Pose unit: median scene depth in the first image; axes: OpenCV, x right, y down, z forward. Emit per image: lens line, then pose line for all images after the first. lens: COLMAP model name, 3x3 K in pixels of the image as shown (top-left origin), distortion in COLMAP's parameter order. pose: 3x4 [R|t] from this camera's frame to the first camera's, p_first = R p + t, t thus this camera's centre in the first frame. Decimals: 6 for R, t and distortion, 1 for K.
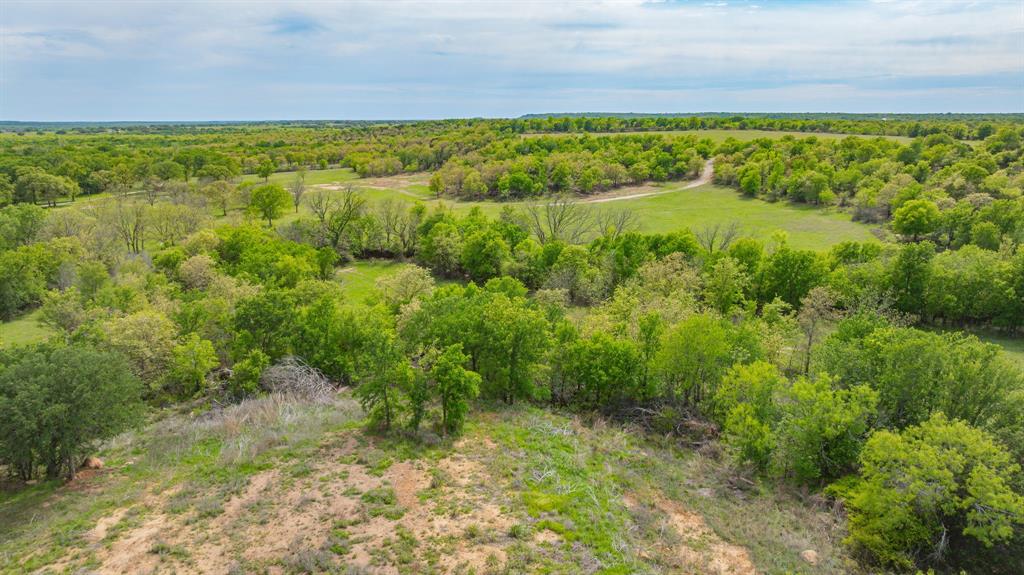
lens RADIAL K [[731.6, 0, 514.9], [0, 731.6, 289.0], [0, 0, 1]] dist [-0.036935, 0.038369]
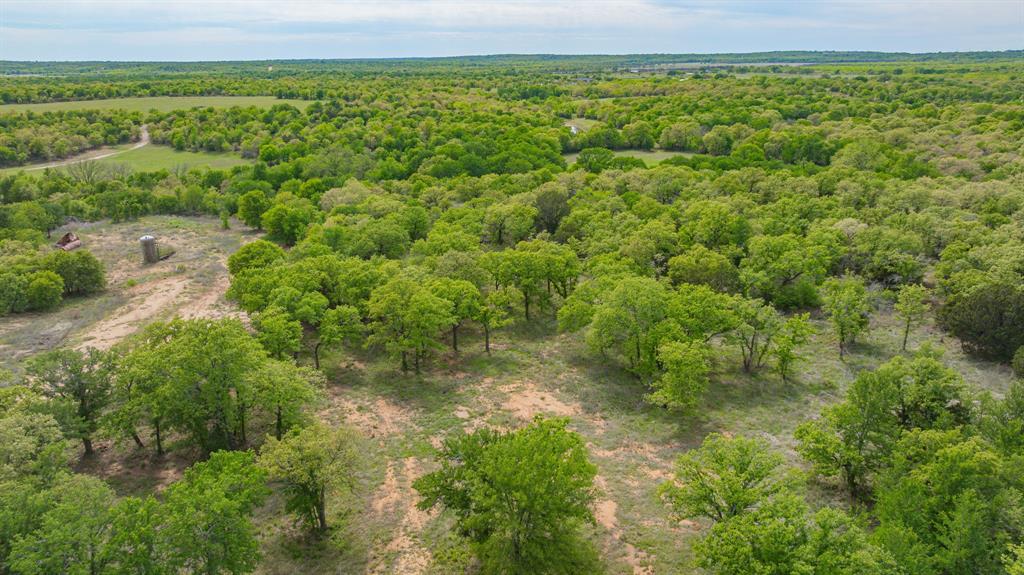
lens RADIAL K [[731.6, 0, 513.5], [0, 731.6, 285.9], [0, 0, 1]] dist [-0.036935, 0.038369]
pose [[0.721395, -0.208267, 0.660466, -0.239058], [0.163063, 0.977976, 0.130282, 0.068914], [-0.673053, 0.013713, 0.739467, -0.603354]]
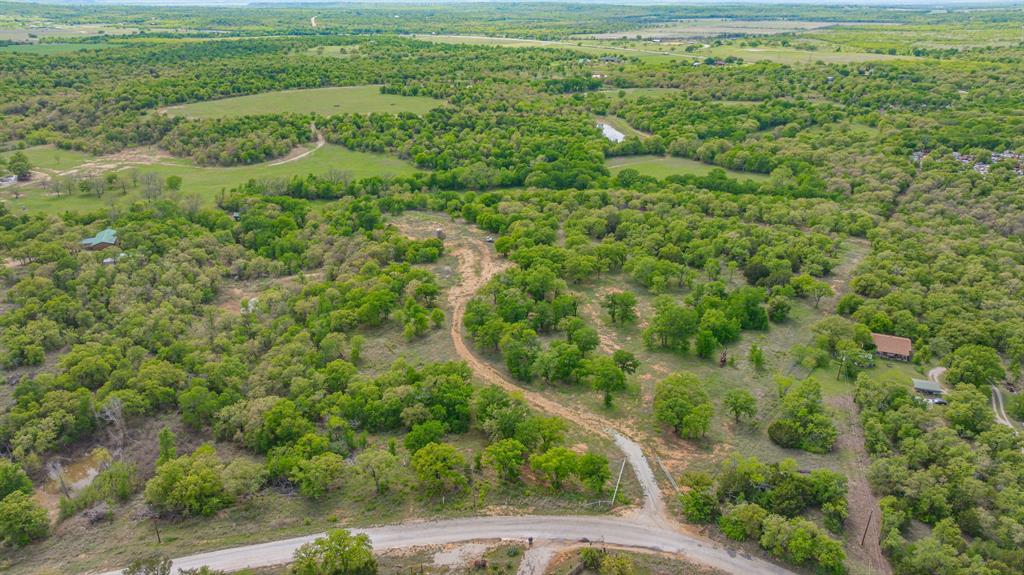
lens RADIAL K [[731.6, 0, 514.3], [0, 731.6, 286.8], [0, 0, 1]] dist [-0.036935, 0.038369]
pose [[0.738589, -0.242604, 0.628990, -0.813601], [0.144270, 0.968270, 0.204057, -0.088508], [-0.658538, -0.059970, 0.750155, -1.078372]]
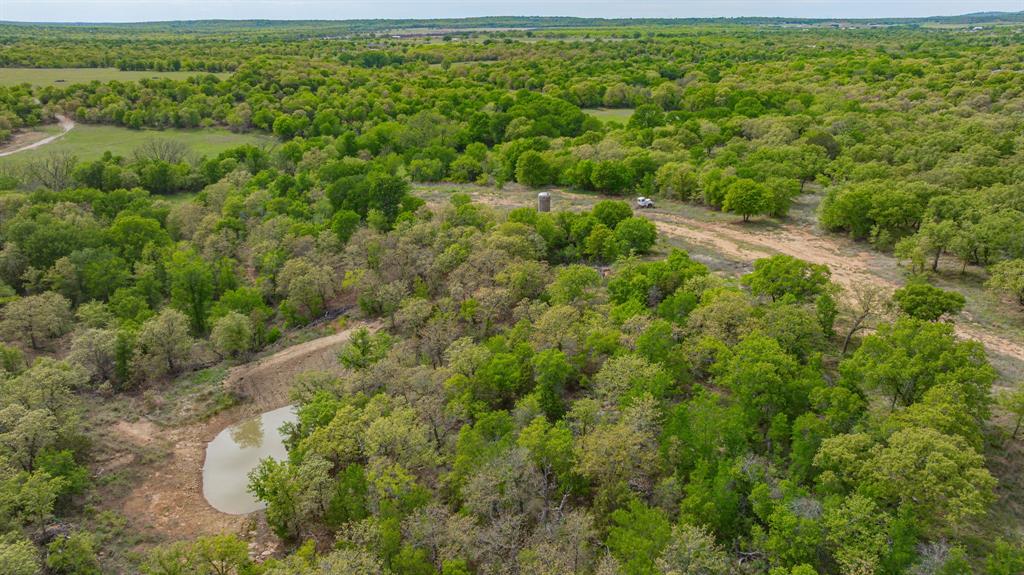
lens RADIAL K [[731.6, 0, 514.1], [0, 731.6, 293.4], [0, 0, 1]] dist [-0.036935, 0.038369]
pose [[0.401598, -0.318174, 0.858769, -0.617151], [0.211218, 0.944608, 0.251203, -0.019167], [-0.891126, 0.080505, 0.446557, -0.244127]]
